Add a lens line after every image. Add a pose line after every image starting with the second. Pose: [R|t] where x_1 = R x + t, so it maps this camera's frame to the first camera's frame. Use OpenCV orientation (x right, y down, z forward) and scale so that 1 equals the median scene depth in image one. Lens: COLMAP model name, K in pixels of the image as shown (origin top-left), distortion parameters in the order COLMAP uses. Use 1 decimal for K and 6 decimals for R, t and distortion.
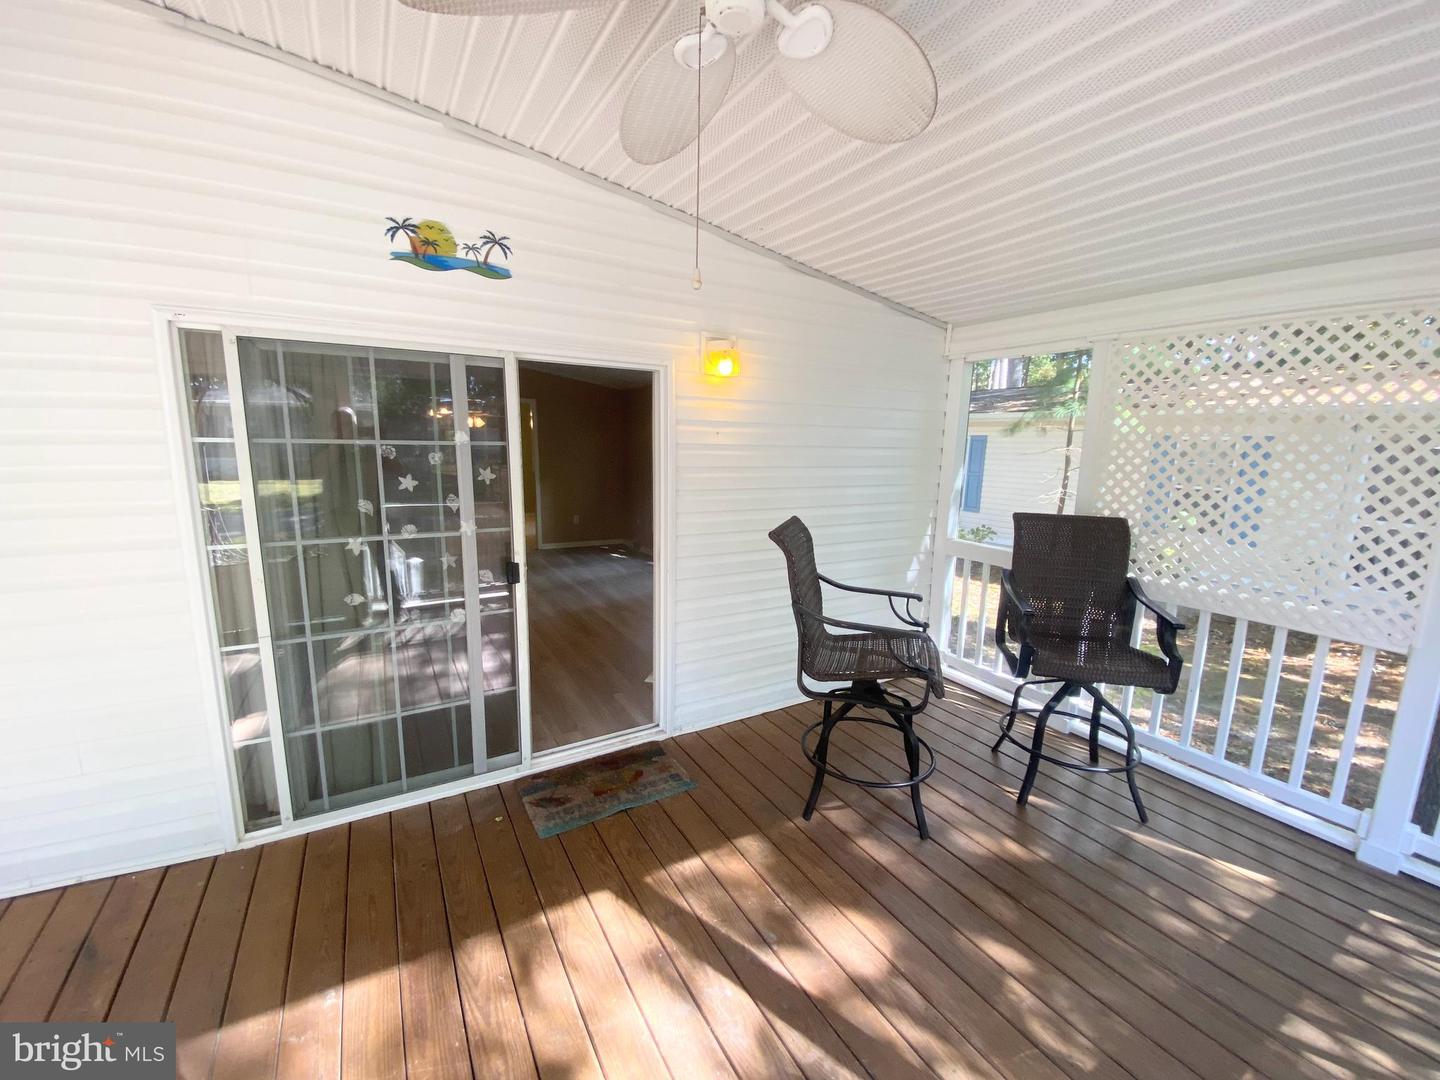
lens RADIAL K [[582.3, 0, 720.9], [0, 582.3, 541.7], [0, 0, 1]] dist [-0.006752, -0.001200]
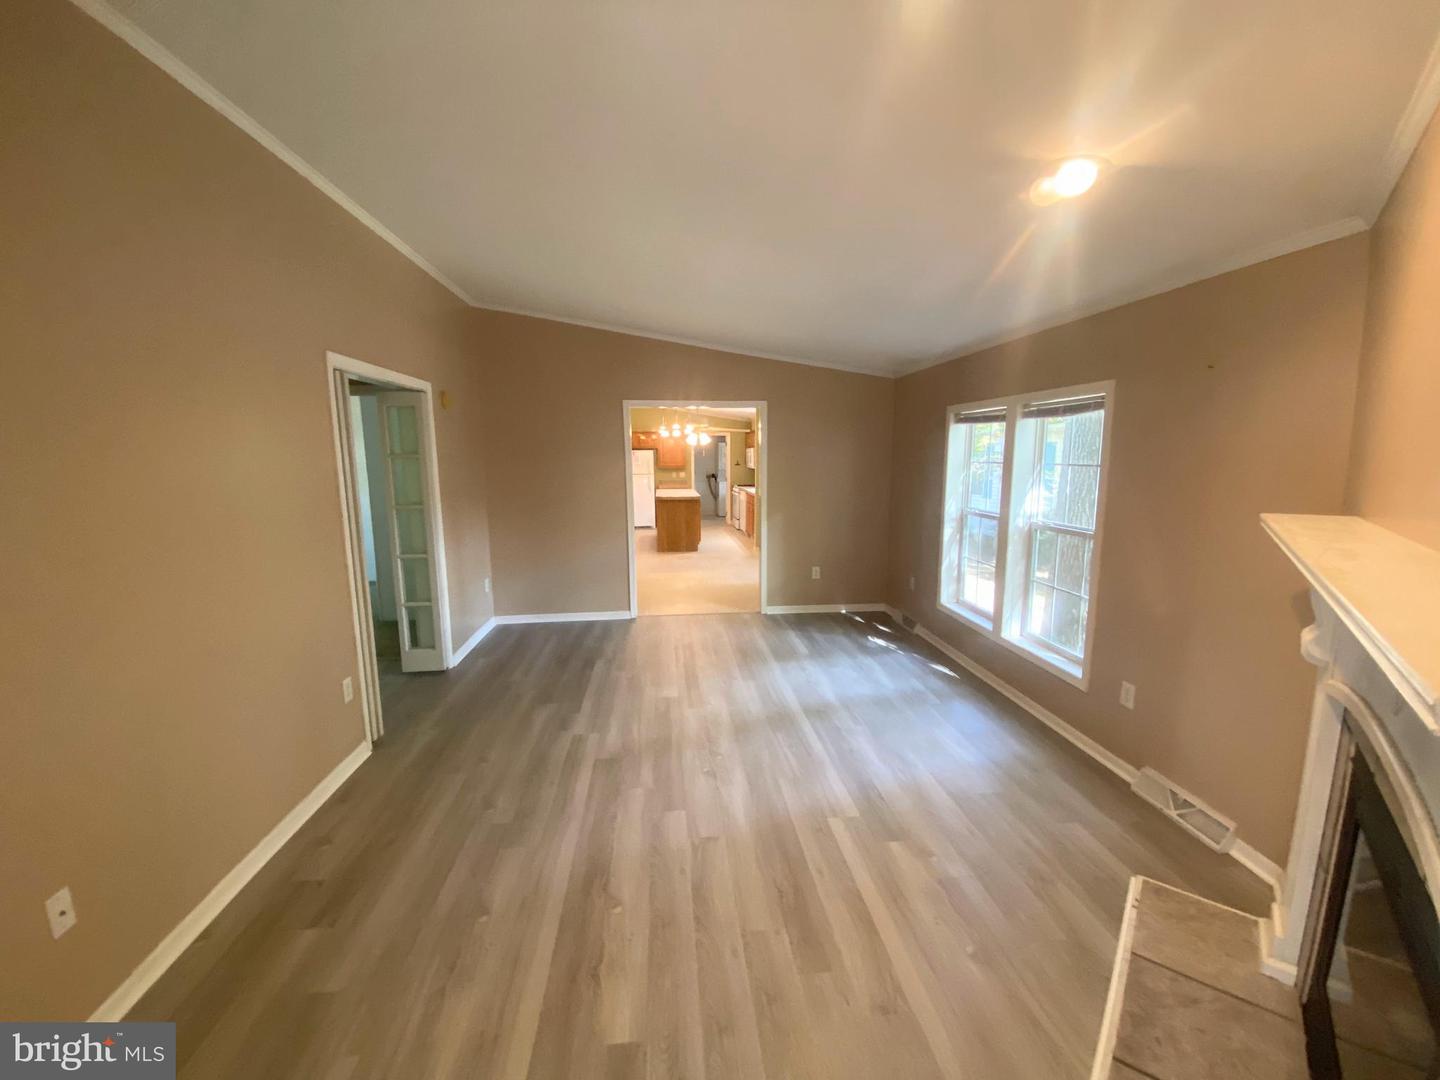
lens RADIAL K [[582.3, 0, 711.2], [0, 582.3, 545.4], [0, 0, 1]] dist [-0.006752, -0.001200]
pose [[0.904725, 0.039329, -0.424176, -0.082238], [-0.047695, 0.998820, -0.009120, -0.068086], [0.423317, 0.028482, 0.905534, 0.381880]]
